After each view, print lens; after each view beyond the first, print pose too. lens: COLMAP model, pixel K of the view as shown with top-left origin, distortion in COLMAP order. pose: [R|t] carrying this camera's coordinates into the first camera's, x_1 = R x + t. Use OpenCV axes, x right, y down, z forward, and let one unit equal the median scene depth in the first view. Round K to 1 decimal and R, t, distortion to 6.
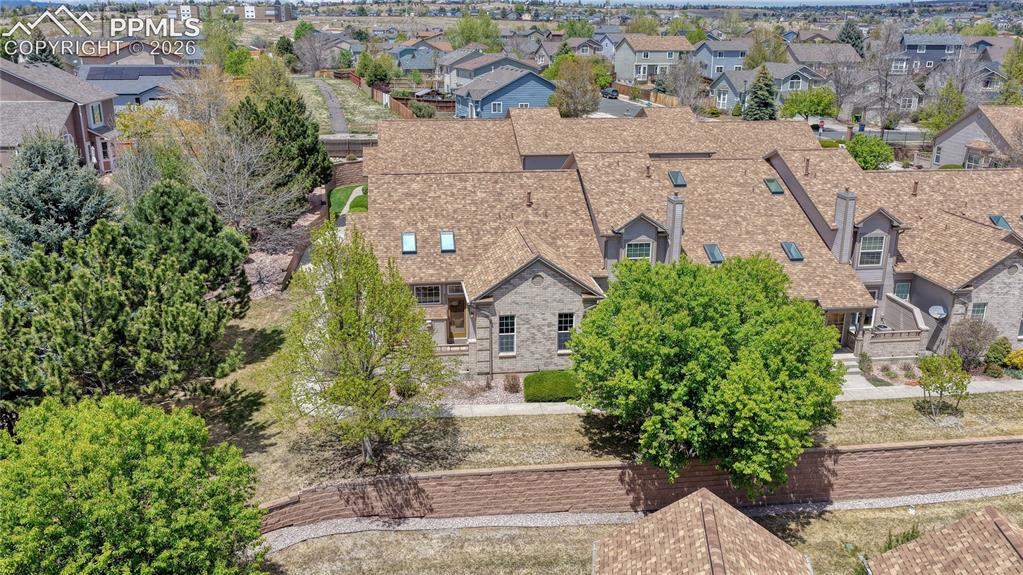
lens RADIAL K [[857.1, 0, 510.9], [0, 857.1, 287.3], [0, 0, 1]] dist [-0.008679, 0.013662]
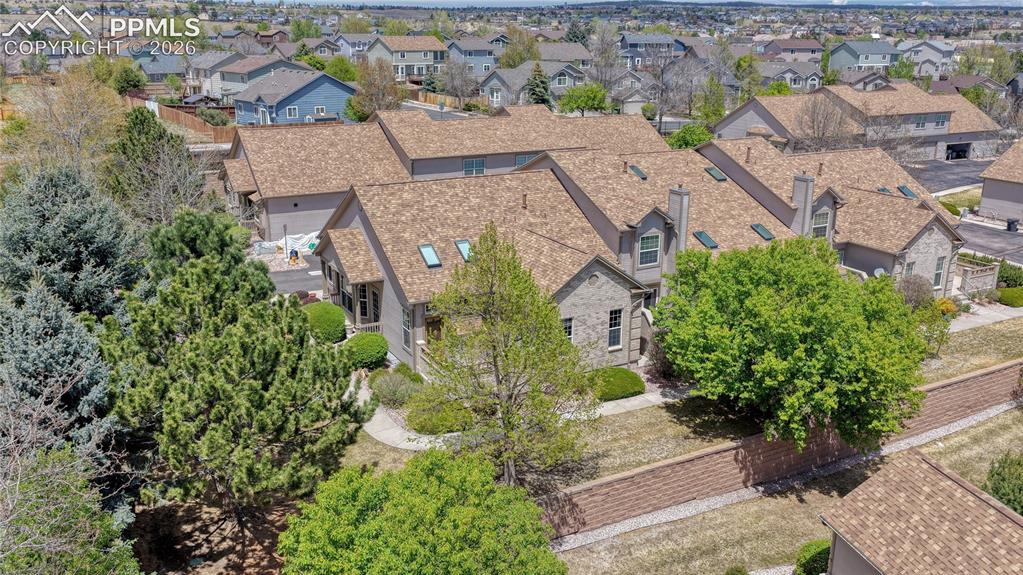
lens RADIAL K [[857.1, 0, 511.1], [0, 857.1, 287.9], [0, 0, 1]] dist [-0.008679, 0.013662]
pose [[0.932926, -0.103921, 0.344746, -0.366407], [0.103781, 0.994420, 0.018916, -0.025411], [-0.344788, 0.018131, 0.938506, 0.084968]]
